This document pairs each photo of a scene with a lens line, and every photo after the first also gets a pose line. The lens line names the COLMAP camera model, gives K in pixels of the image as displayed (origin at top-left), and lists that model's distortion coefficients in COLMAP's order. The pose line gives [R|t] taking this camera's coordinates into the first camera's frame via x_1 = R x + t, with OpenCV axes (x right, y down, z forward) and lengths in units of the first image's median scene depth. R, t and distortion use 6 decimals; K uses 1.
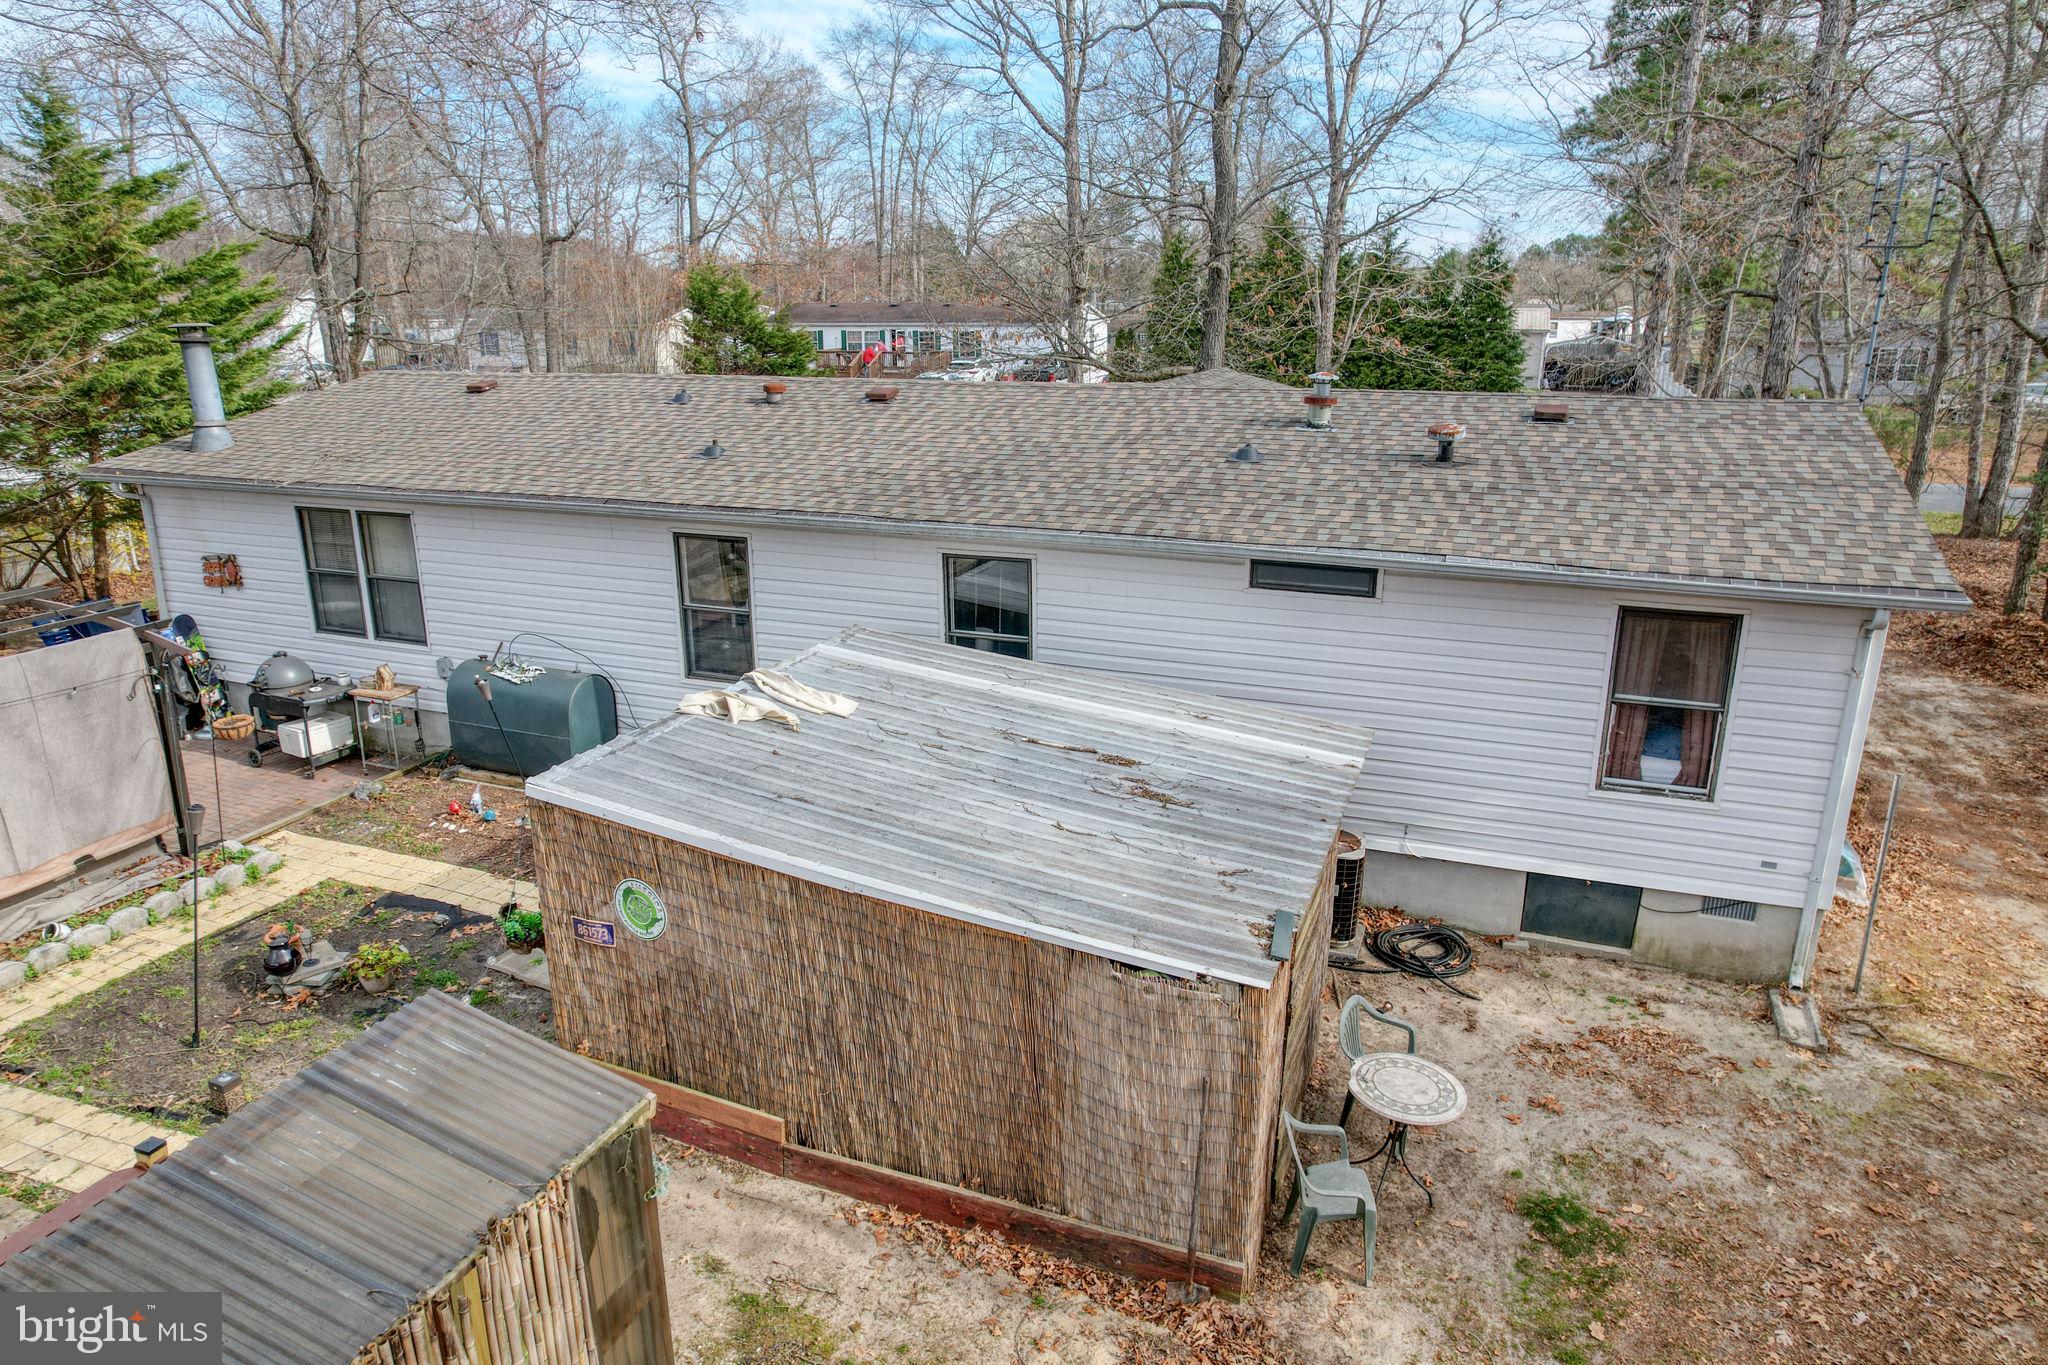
lens RADIAL K [[1317.2, 0, 1023.8], [0, 1317.2, 678.9], [0, 0, 1]] dist [-0.007011, -0.001500]
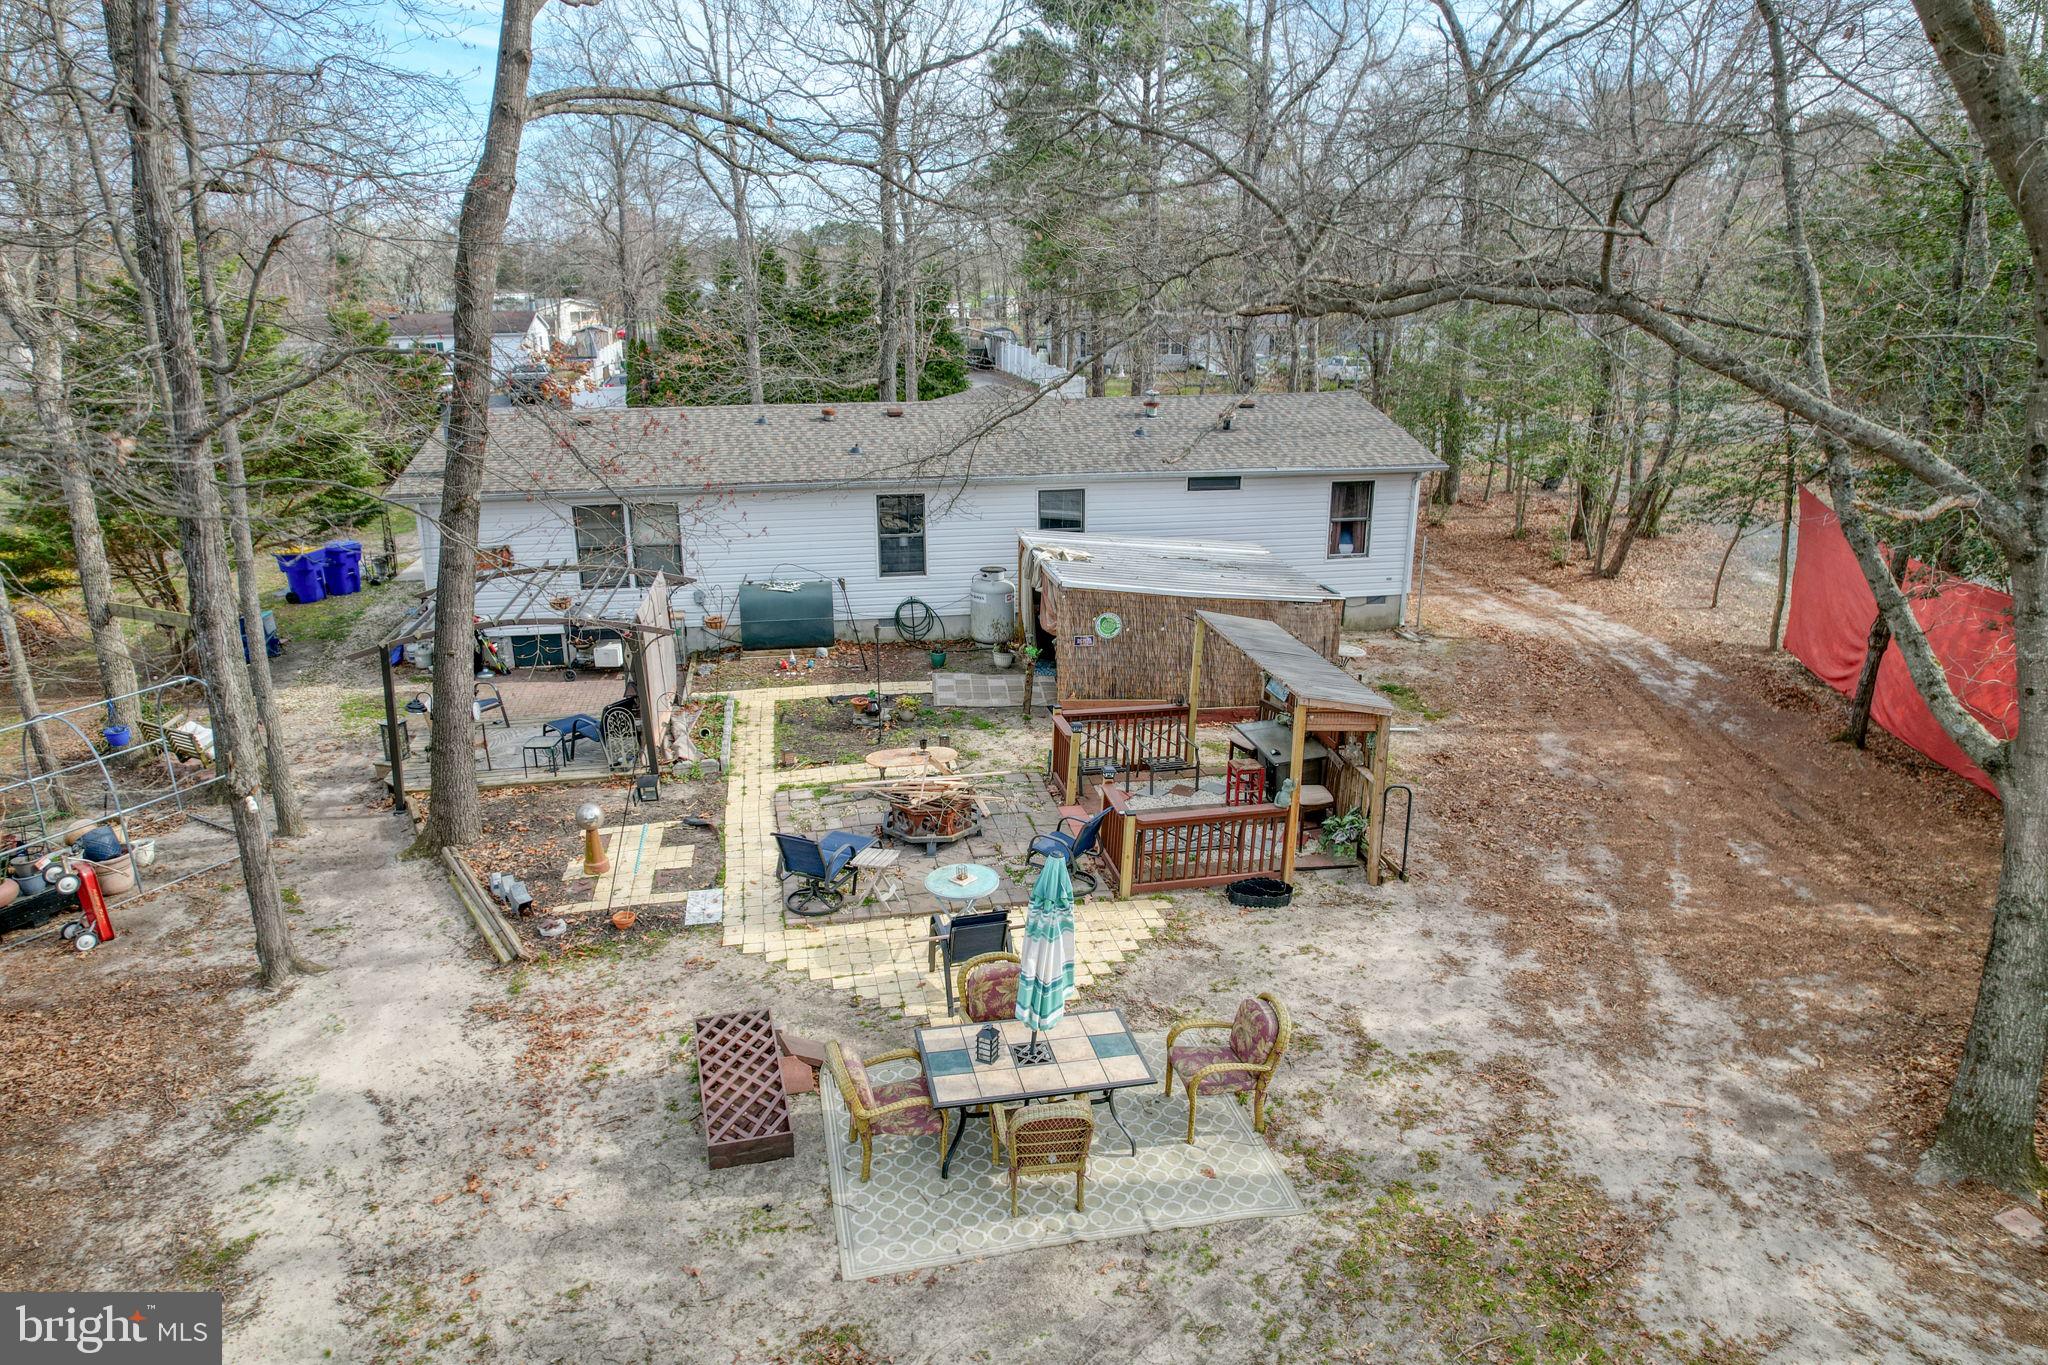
lens RADIAL K [[1317.9, 0, 1025.9], [0, 1317.9, 689.7], [0, 0, 1]] dist [-0.018737, 0.004797]
pose [[0.851922, -0.157820, 0.499321, -1.303528], [0.149648, 0.987114, 0.056673, 0.101013], [-0.501831, 0.026441, 0.864561, -0.822818]]
